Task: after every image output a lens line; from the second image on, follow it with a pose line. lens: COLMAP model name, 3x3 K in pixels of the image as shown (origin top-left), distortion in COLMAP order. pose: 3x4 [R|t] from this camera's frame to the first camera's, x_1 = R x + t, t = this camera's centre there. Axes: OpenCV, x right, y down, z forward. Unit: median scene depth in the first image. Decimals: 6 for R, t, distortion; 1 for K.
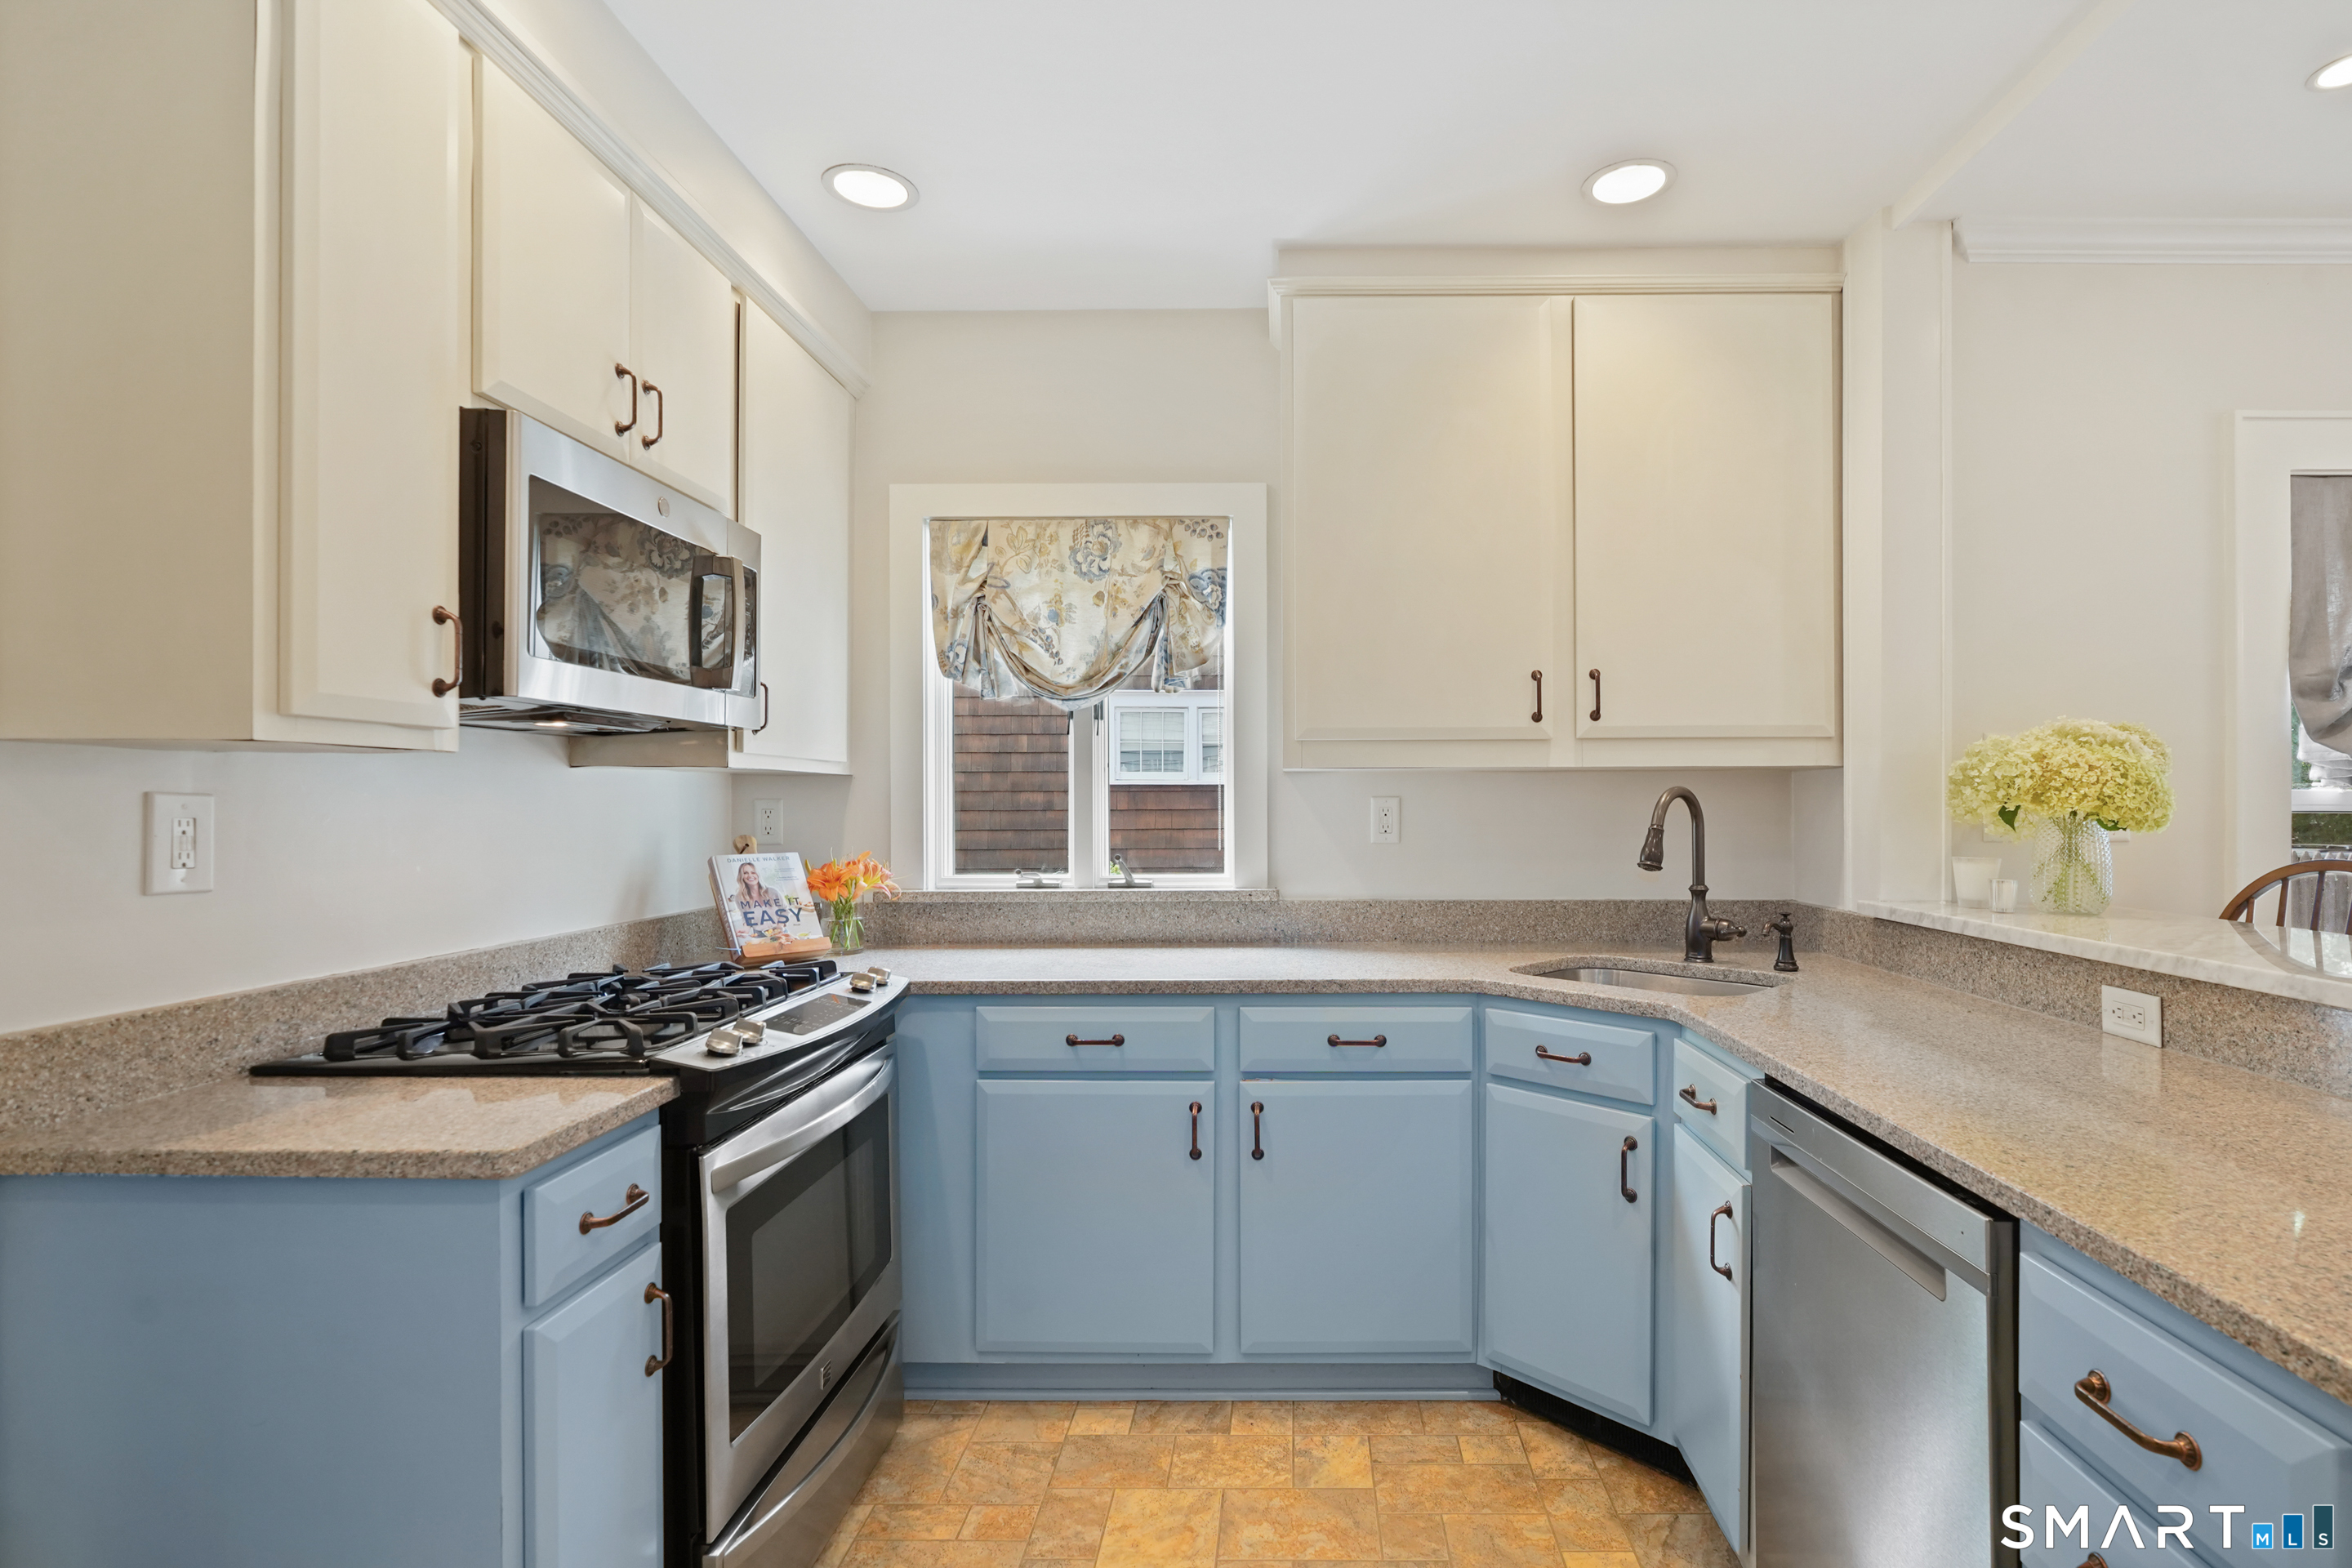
lens RADIAL K [[1134.9, 0, 1180.0], [0, 1134.9, 796.0], [0, 0, 1]] dist [-0.009281, 0.000873]
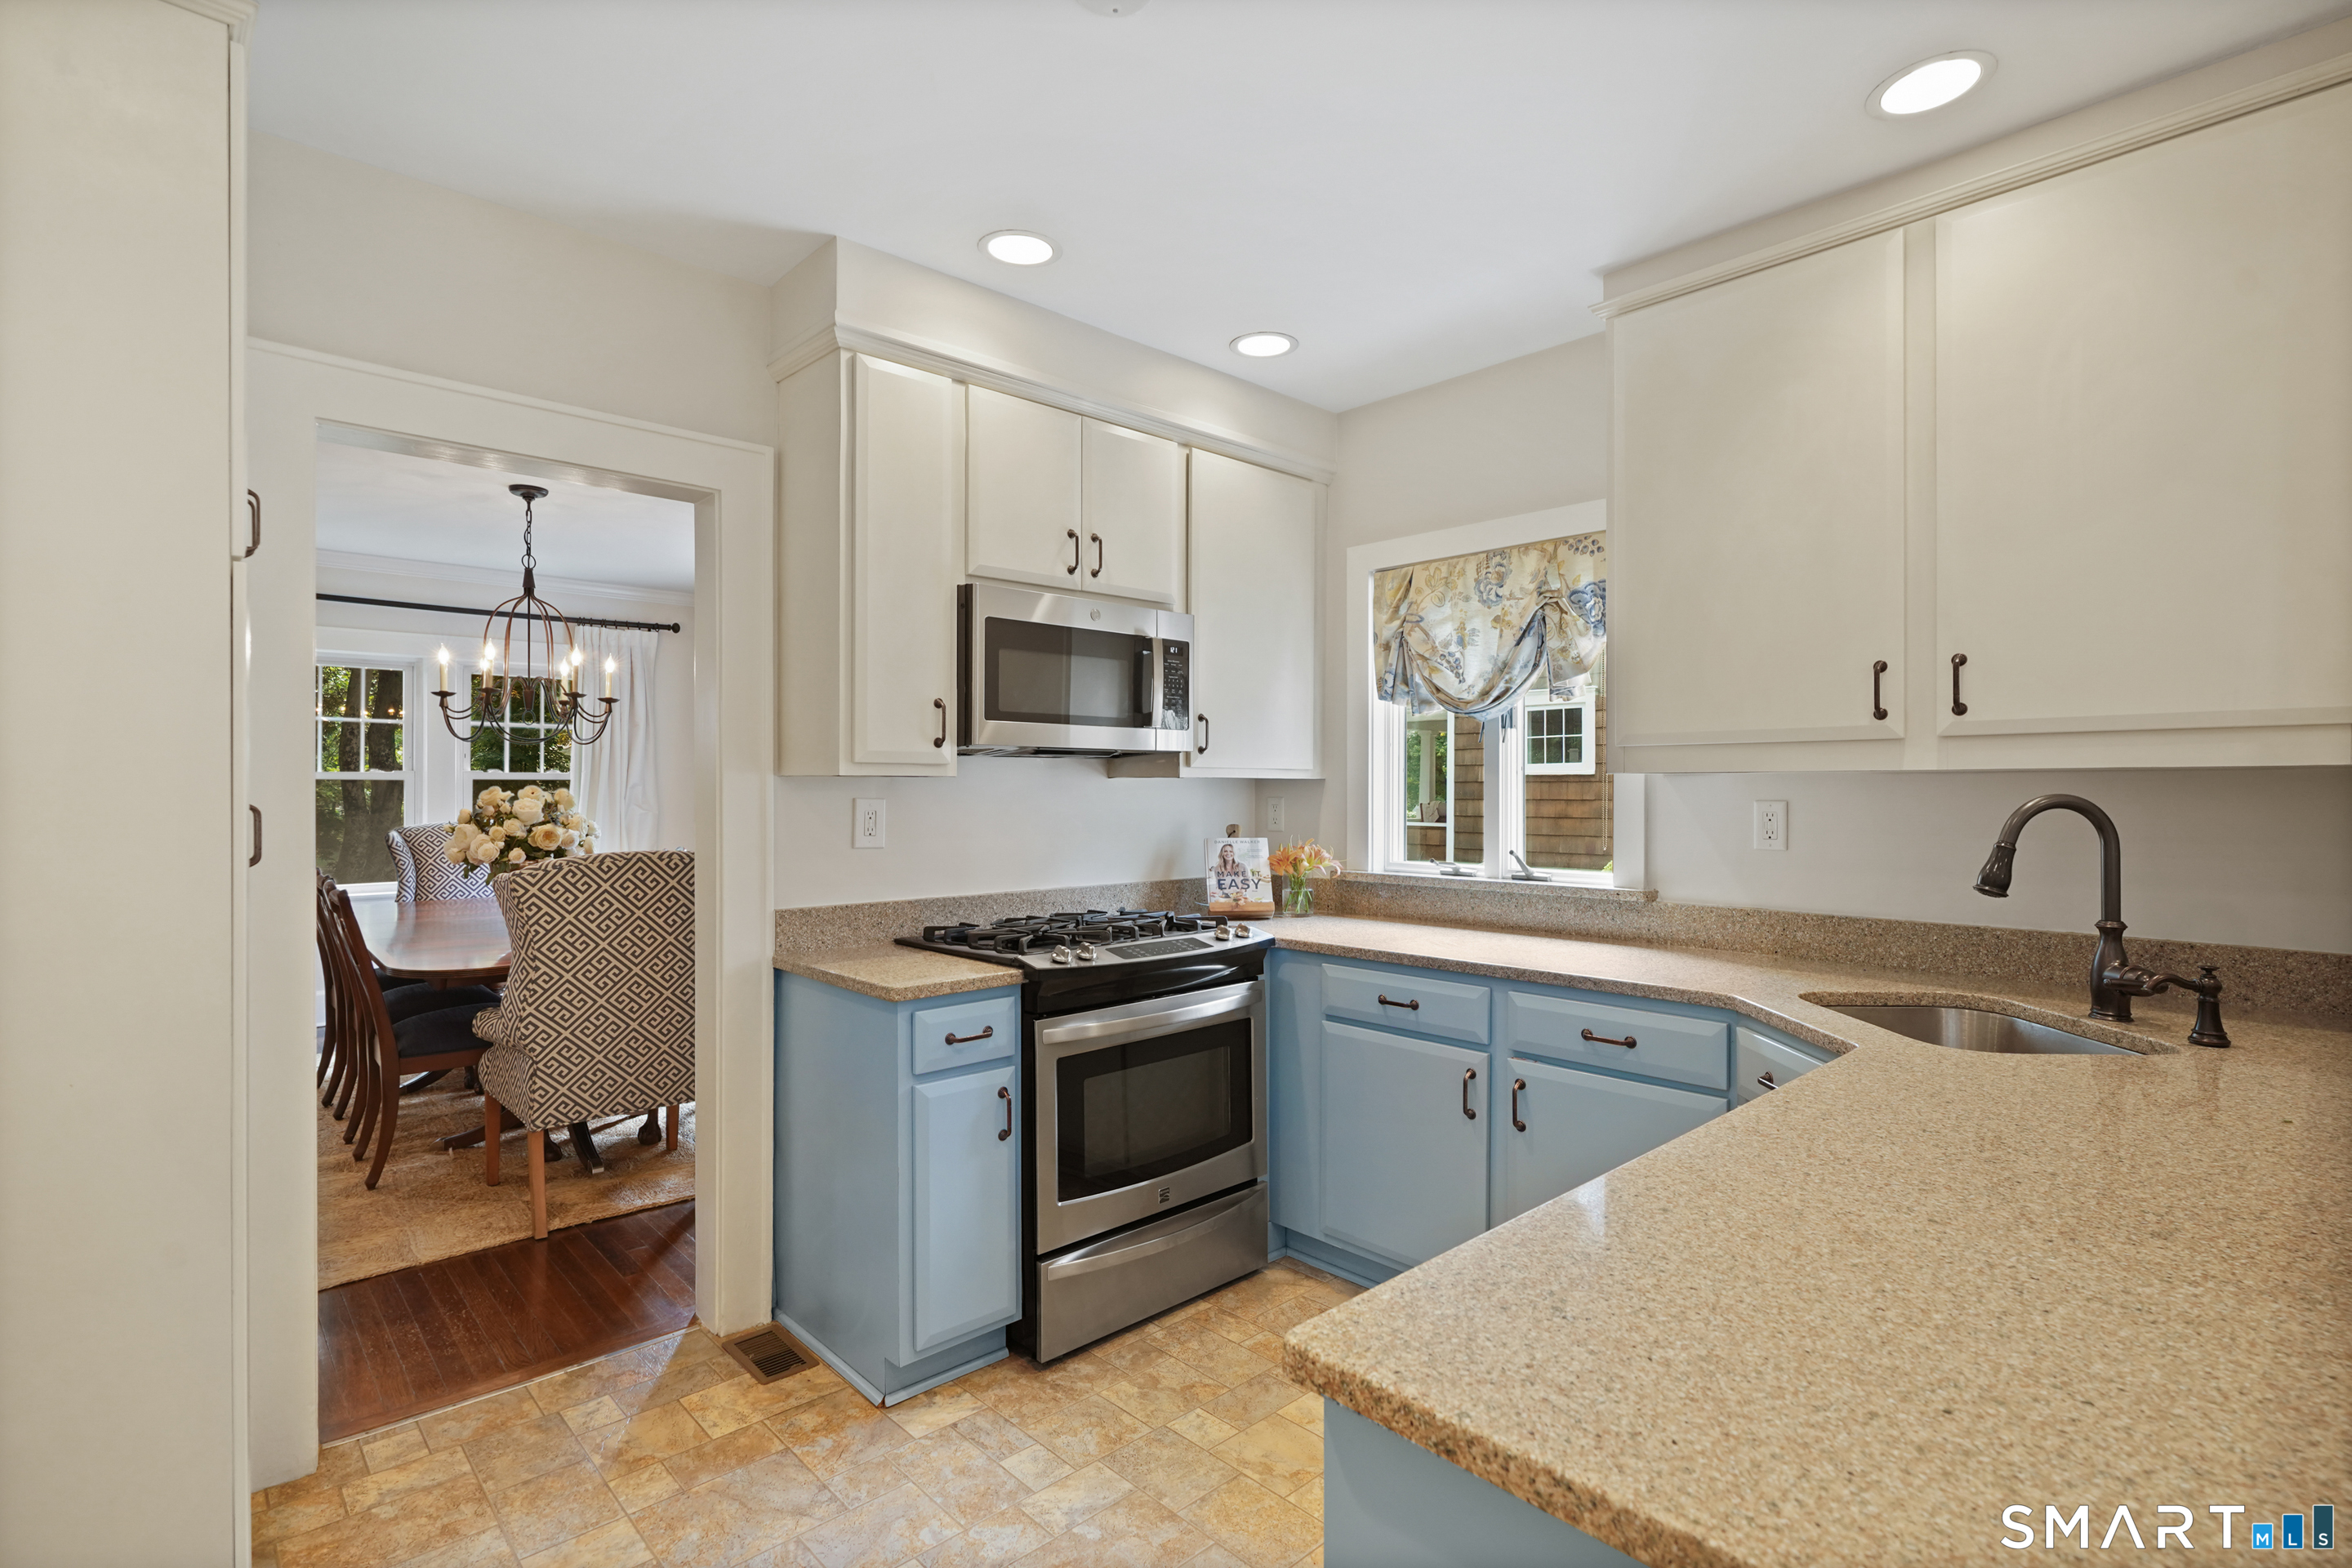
lens RADIAL K [[1079.2, 0, 1177.7], [0, 1079.2, 785.0], [0, 0, 1]] dist [0.001208, 0.000325]
pose [[0.704851, 0.000526, -0.709356, 0.531639], [0.002929, 0.999989, 0.003651, -0.019282], [0.709350, -0.004651, 0.704841, 0.022521]]
